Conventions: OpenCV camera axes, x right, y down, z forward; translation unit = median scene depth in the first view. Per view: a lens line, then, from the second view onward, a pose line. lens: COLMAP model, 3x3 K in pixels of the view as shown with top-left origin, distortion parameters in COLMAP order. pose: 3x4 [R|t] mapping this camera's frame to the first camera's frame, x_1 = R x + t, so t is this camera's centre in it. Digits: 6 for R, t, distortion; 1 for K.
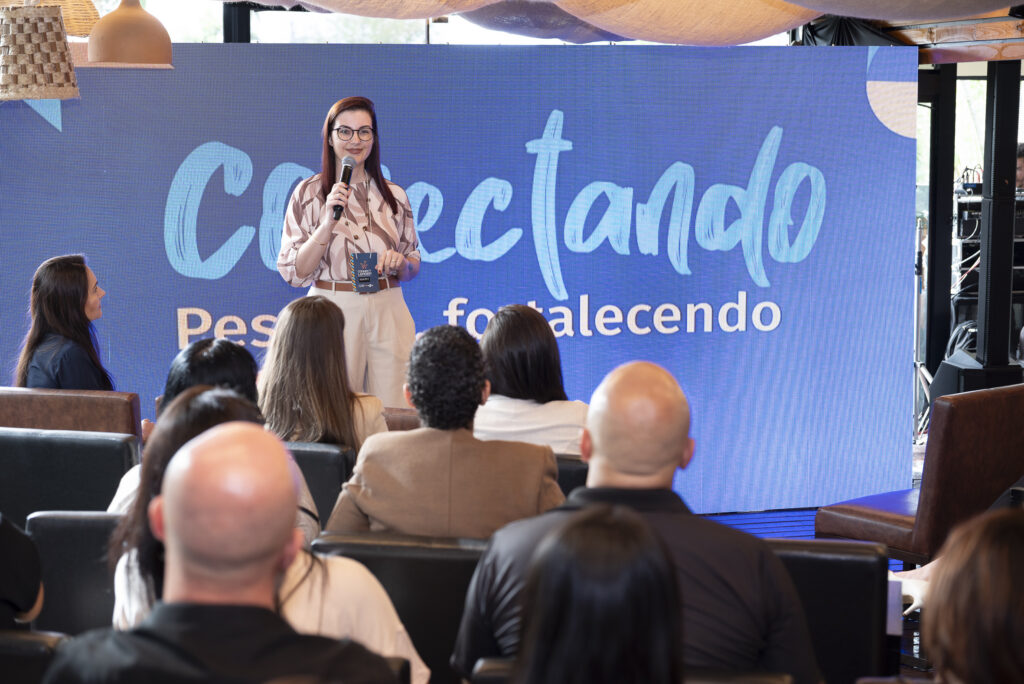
lens RADIAL K [[2057.3, 0, 512.1], [0, 2057.3, 341.8], [0, 0, 1]] dist [0.084275, 0.000000]
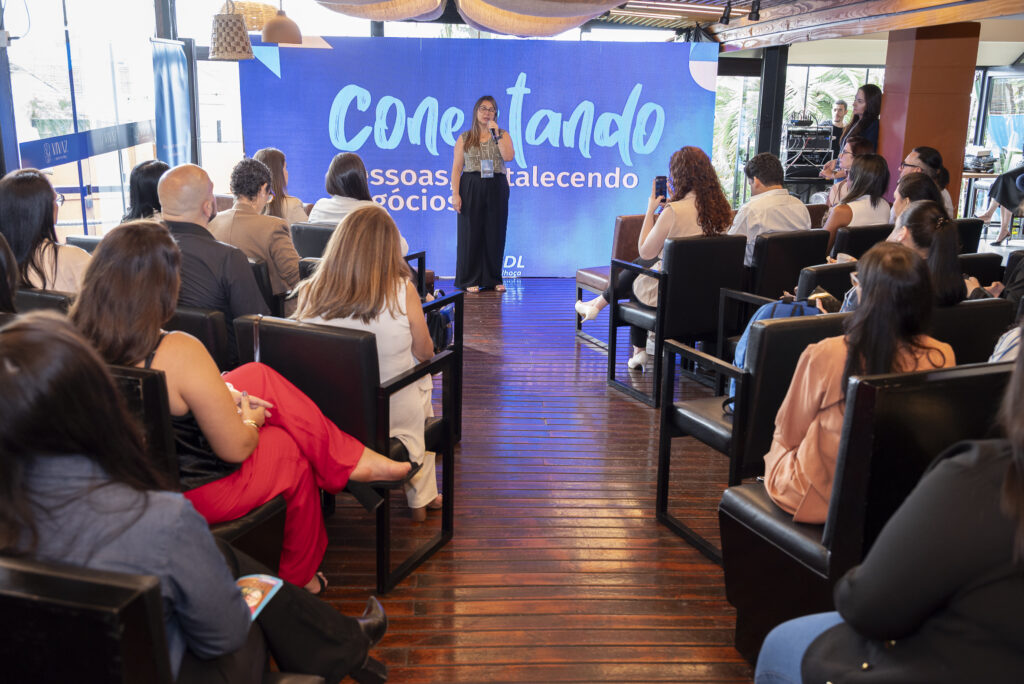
lens RADIAL K [[993.2, 0, 512.1], [0, 993.2, 341.6], [0, 0, 1]] dist [0.037309, 0.000000]
pose [[0.972656, 0.073047, -0.220465, 0.242511], [-0.043294, 0.989639, 0.136893, 0.015511], [0.228180, -0.123605, 0.965741, 0.015207]]
